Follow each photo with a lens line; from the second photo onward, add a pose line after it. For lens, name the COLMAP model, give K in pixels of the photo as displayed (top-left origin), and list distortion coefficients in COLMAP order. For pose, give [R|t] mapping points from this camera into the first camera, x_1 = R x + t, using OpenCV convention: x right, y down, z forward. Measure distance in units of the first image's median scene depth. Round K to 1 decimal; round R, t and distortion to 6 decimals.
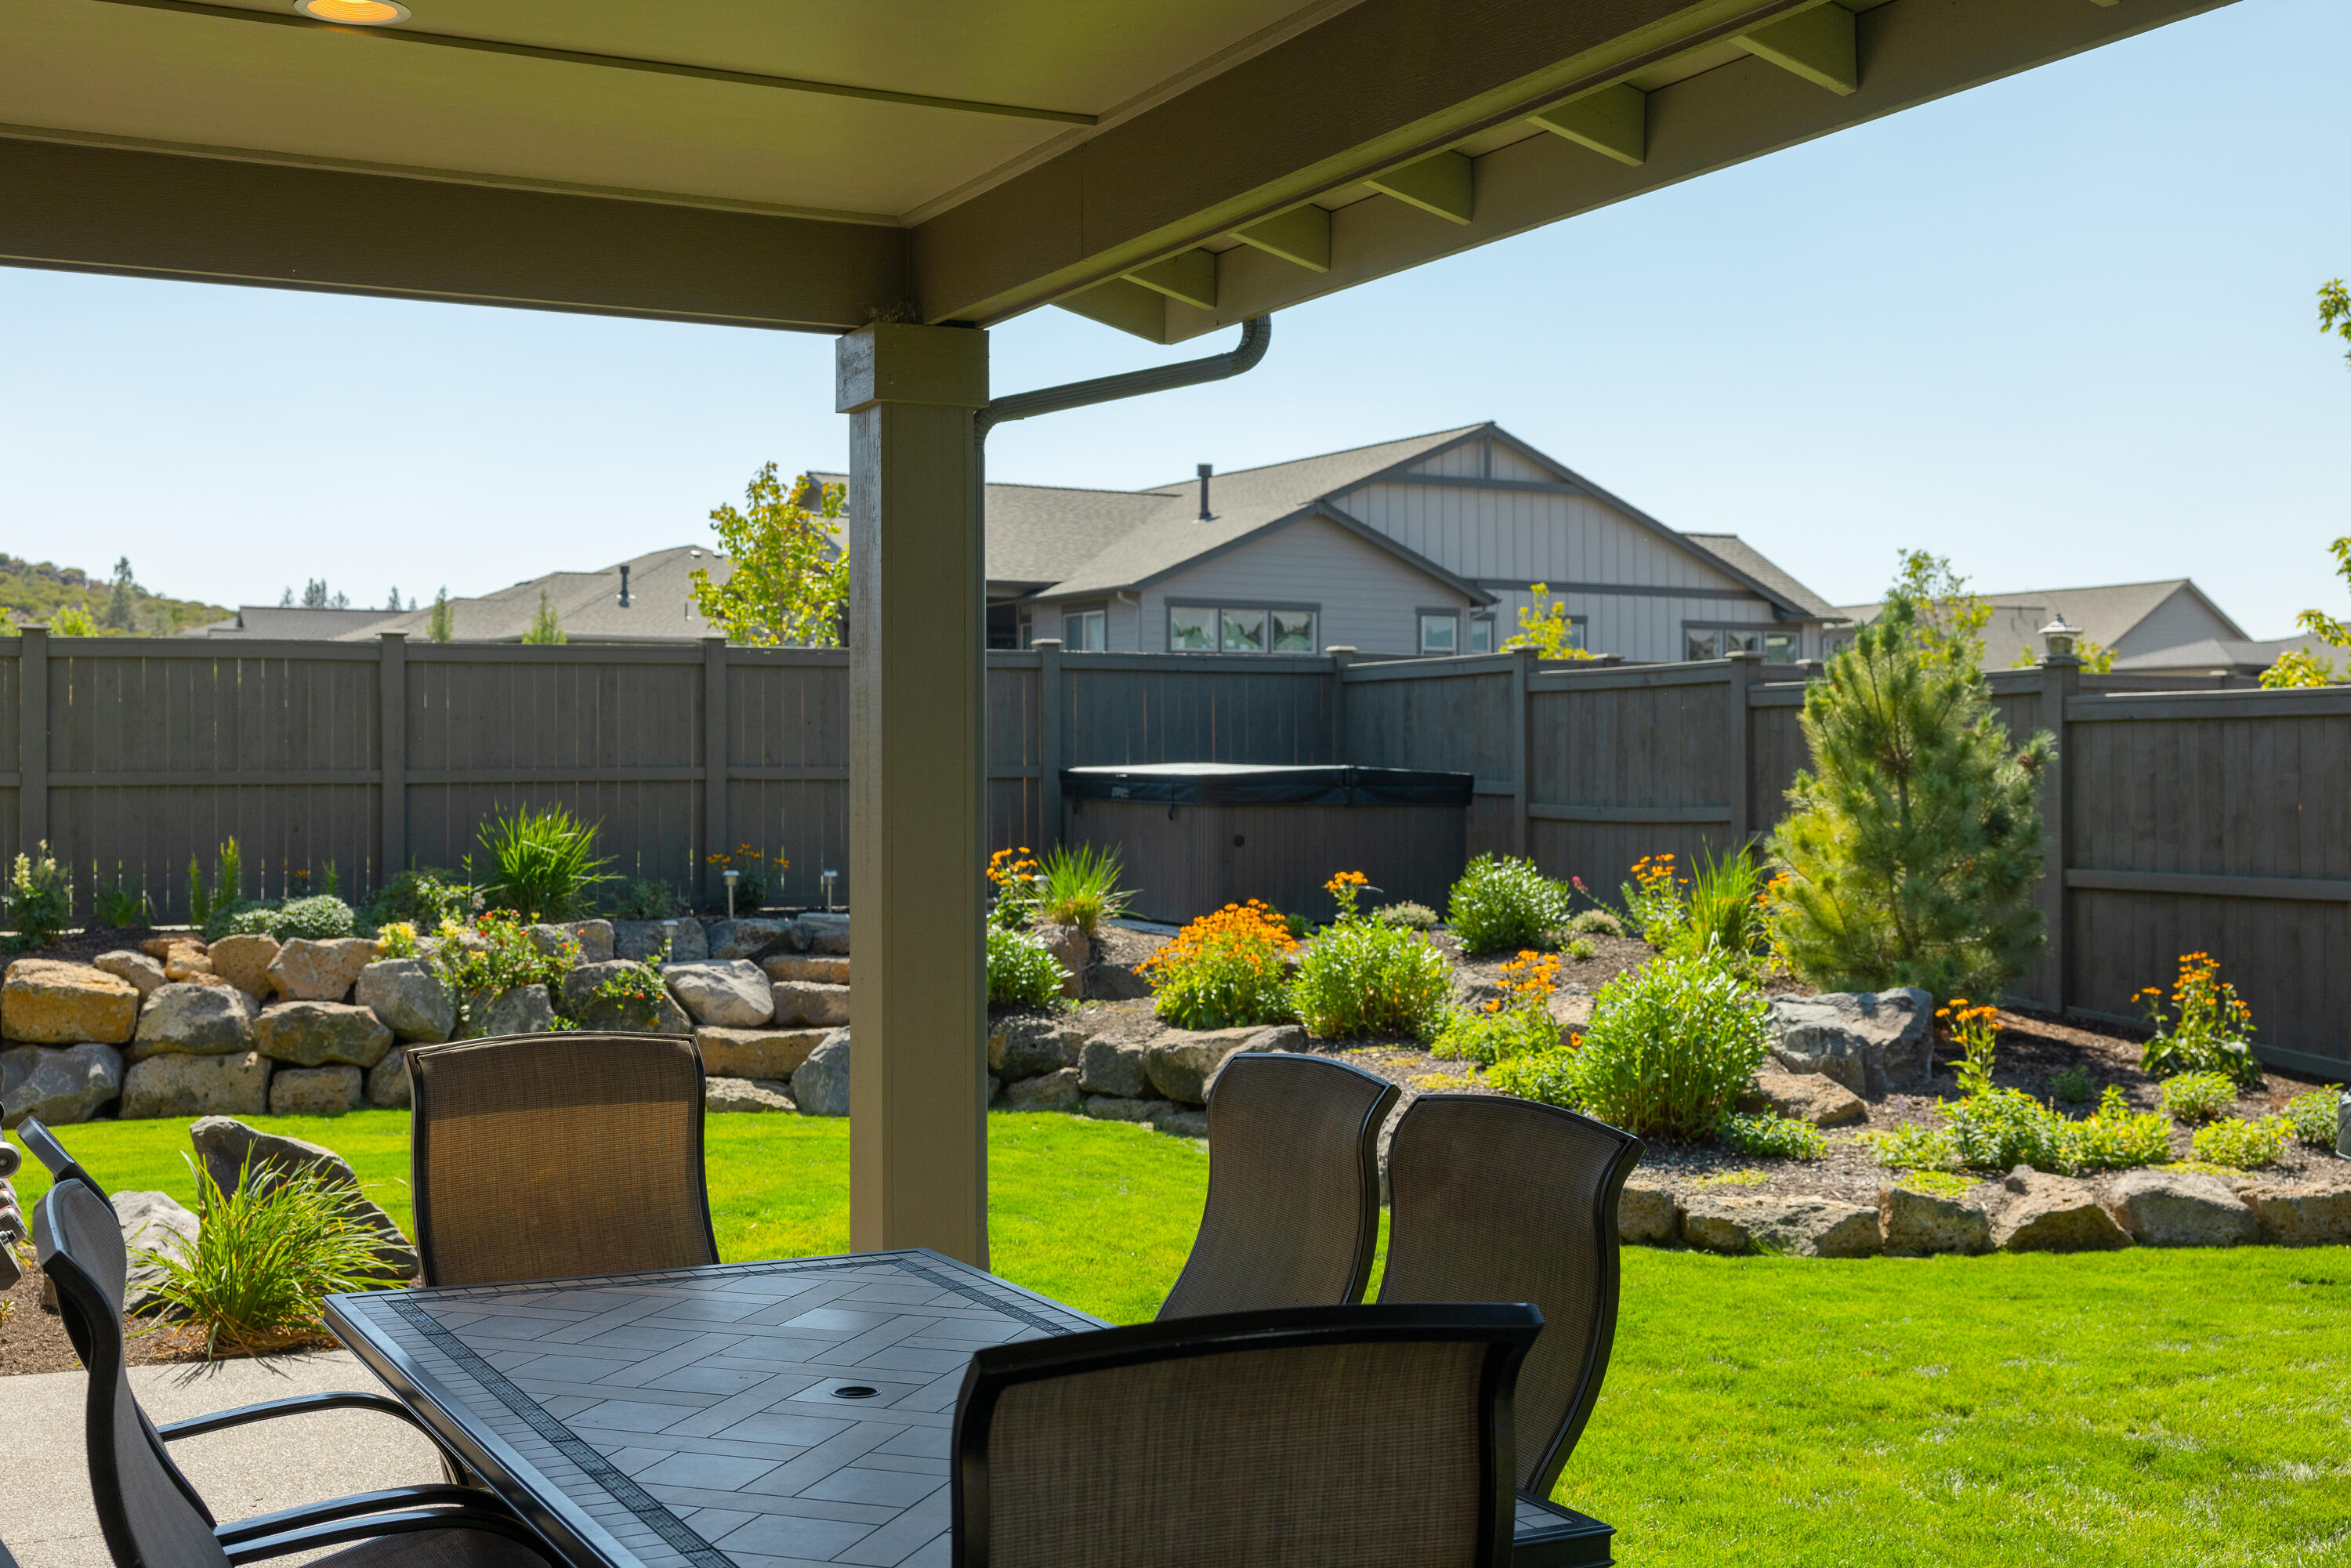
lens RADIAL K [[2704.1, 0, 1175.5], [0, 2704.1, 784.0], [0, 0, 1]] dist [-0.005872, 0.000267]
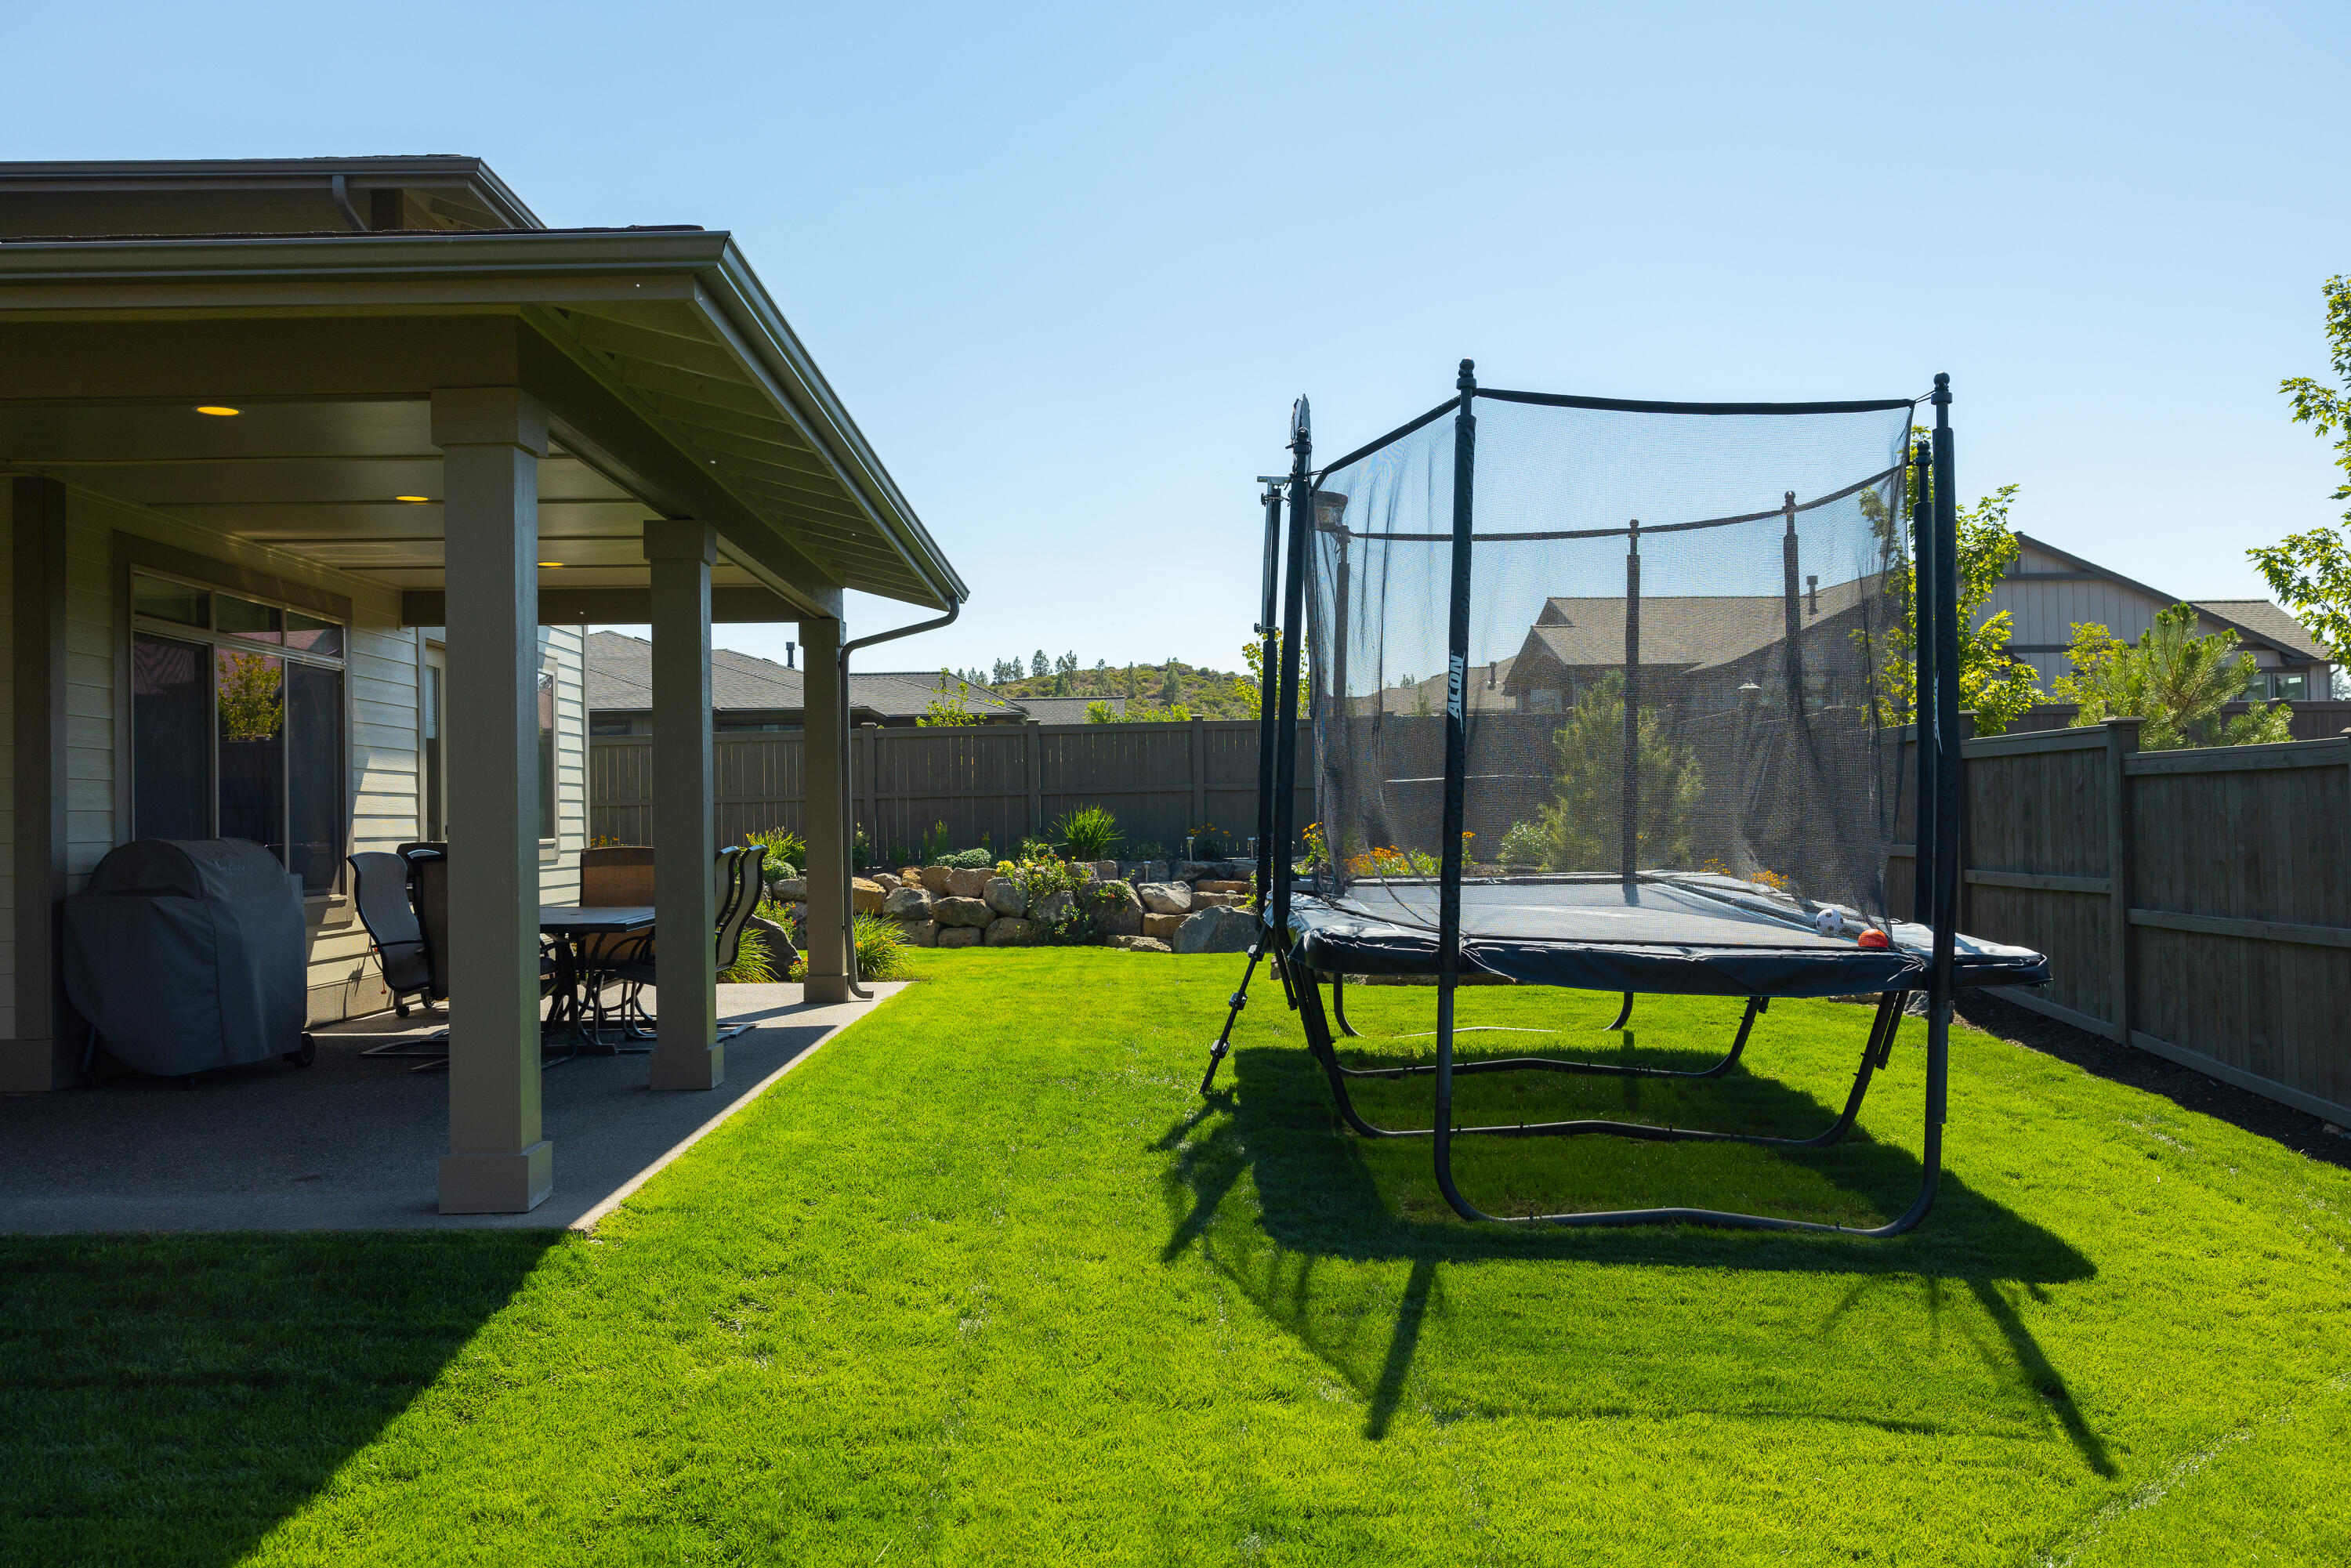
lens RADIAL K [[2007.9, 0, 1175.5], [0, 2007.9, 784.0], [0, 0, 1]] dist [-0.000642, 0.000465]
pose [[0.901872, -0.021213, -0.431482, 0.467369], [0.014739, 0.999723, -0.018342, 0.021295], [0.431751, 0.010183, 0.901935, -0.317724]]
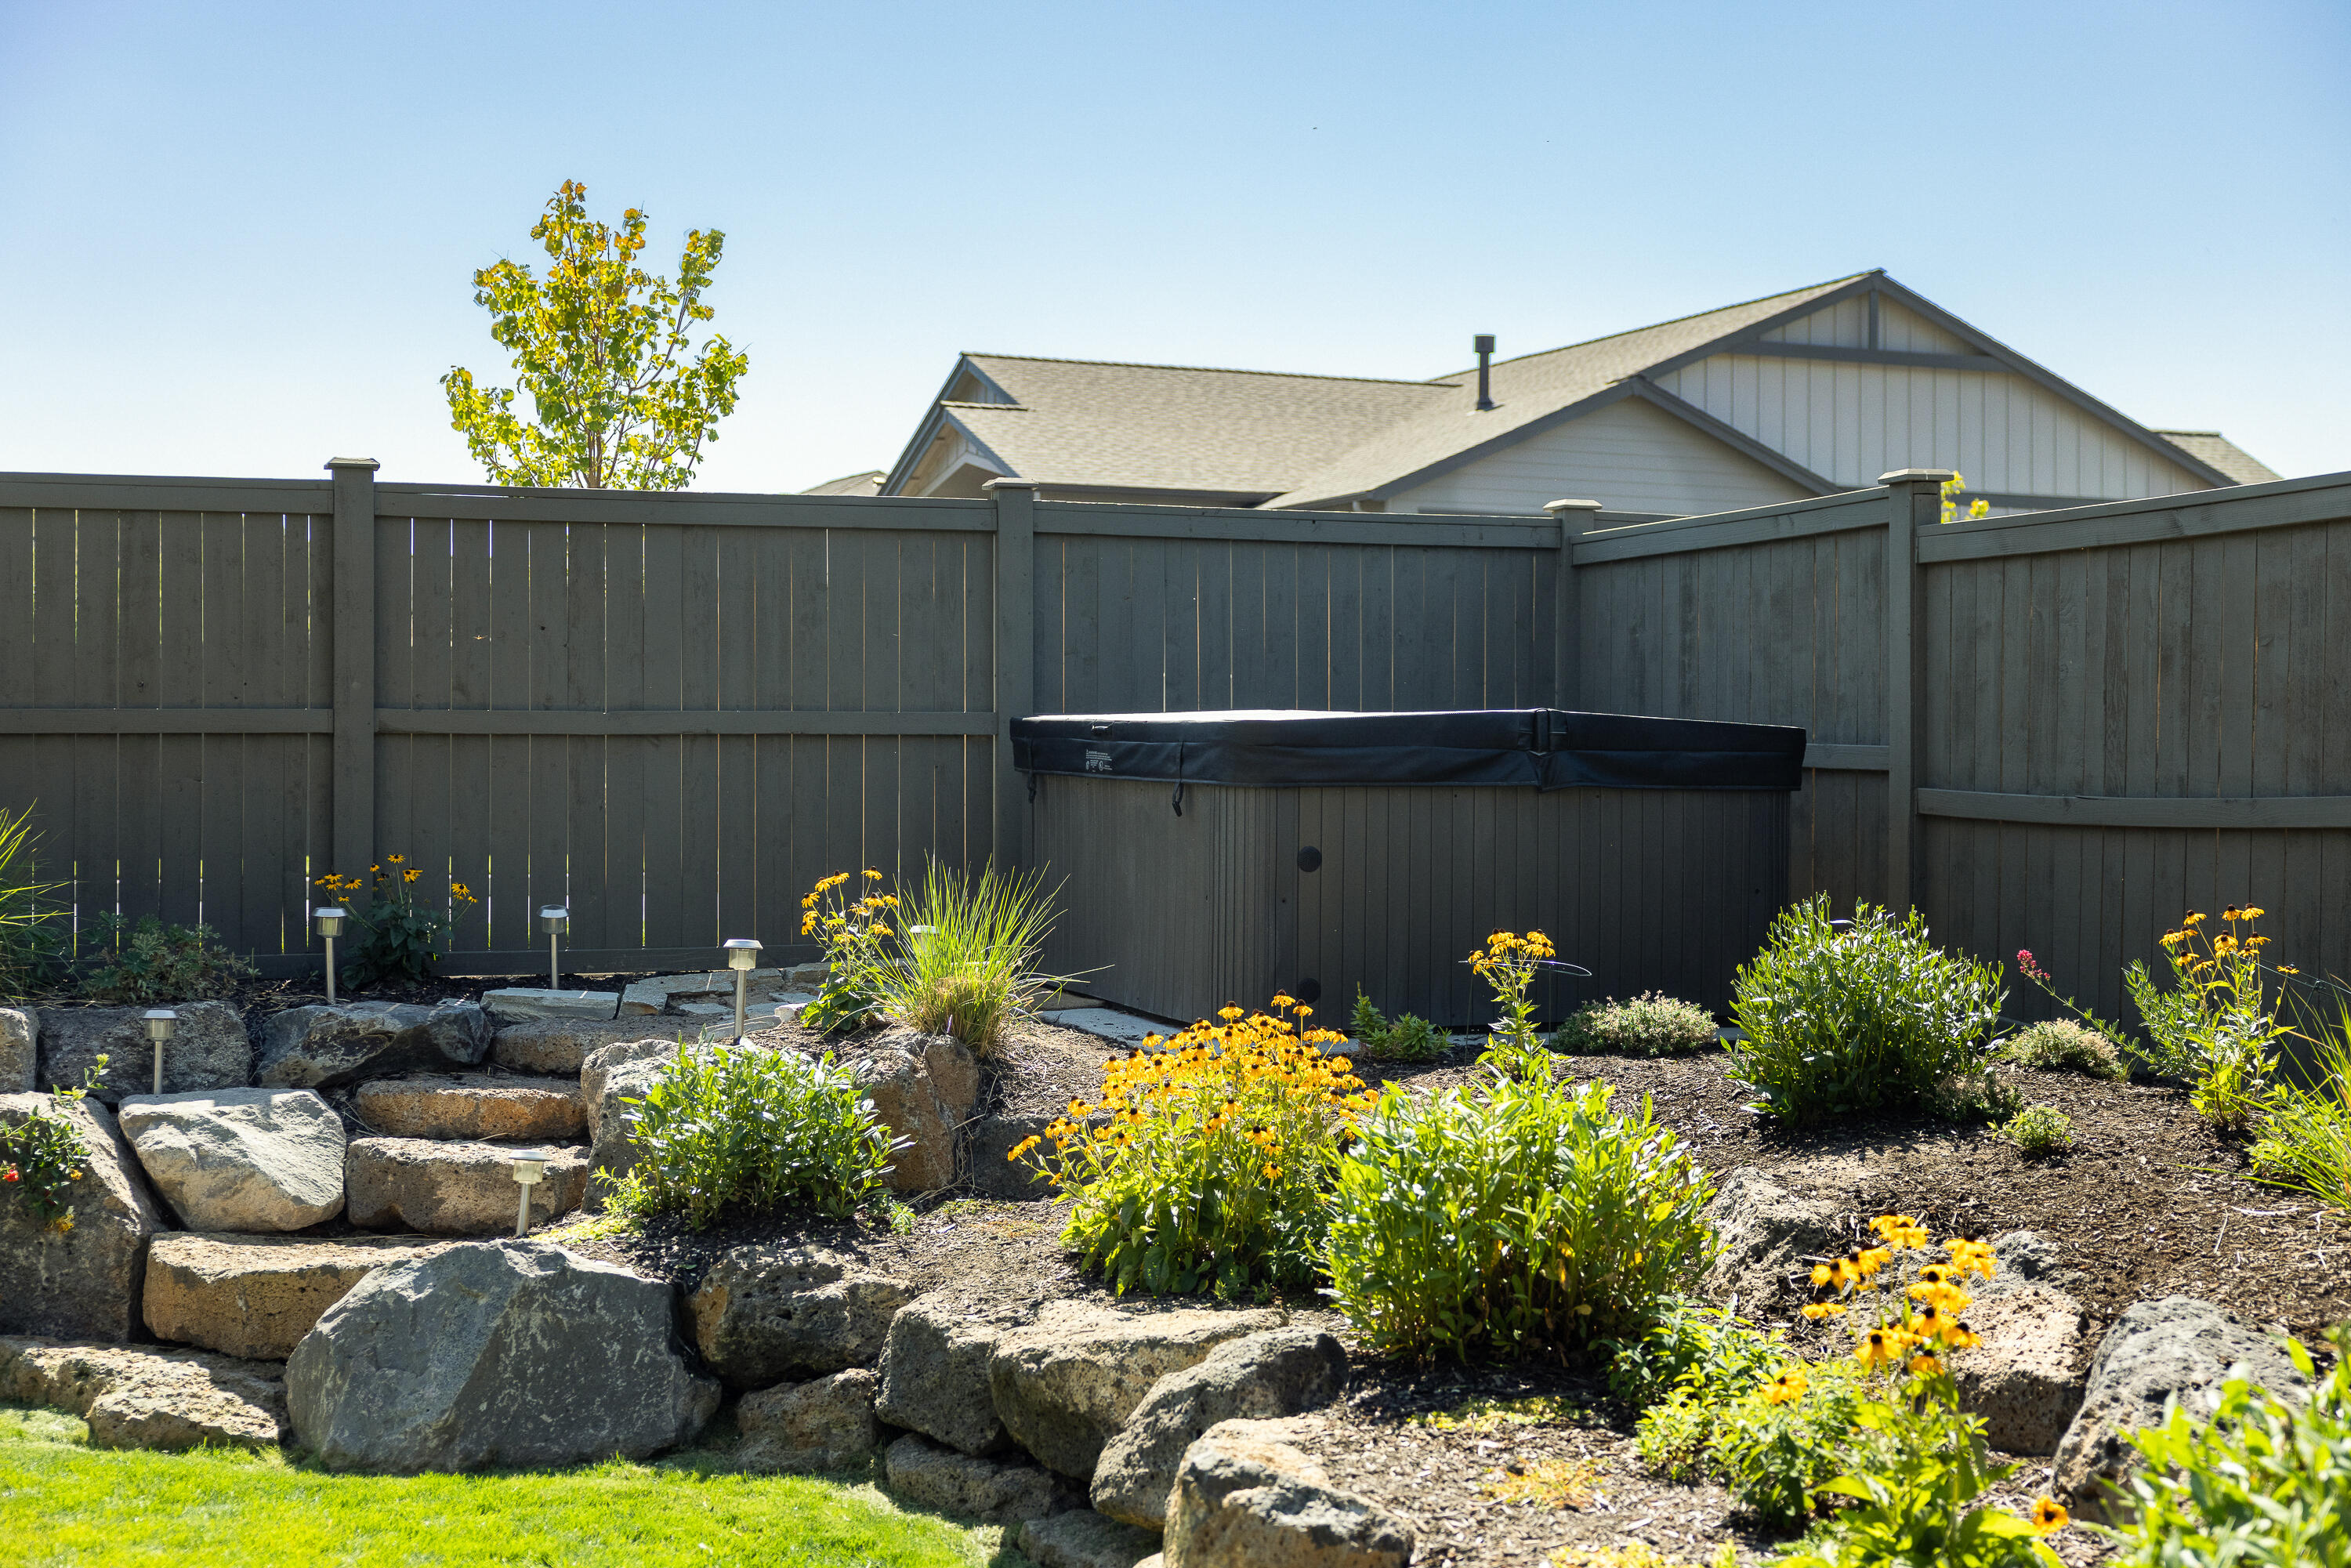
lens RADIAL K [[3030.7, 0, 1175.5], [0, 3030.7, 784.0], [0, 0, 1]] dist [0.000780, -0.028658]
pose [[0.993428, 0.006528, -0.114271, 0.063356], [-0.006124, 0.999974, 0.003881, 0.005604], [0.114294, -0.003155, 0.993442, 0.464950]]
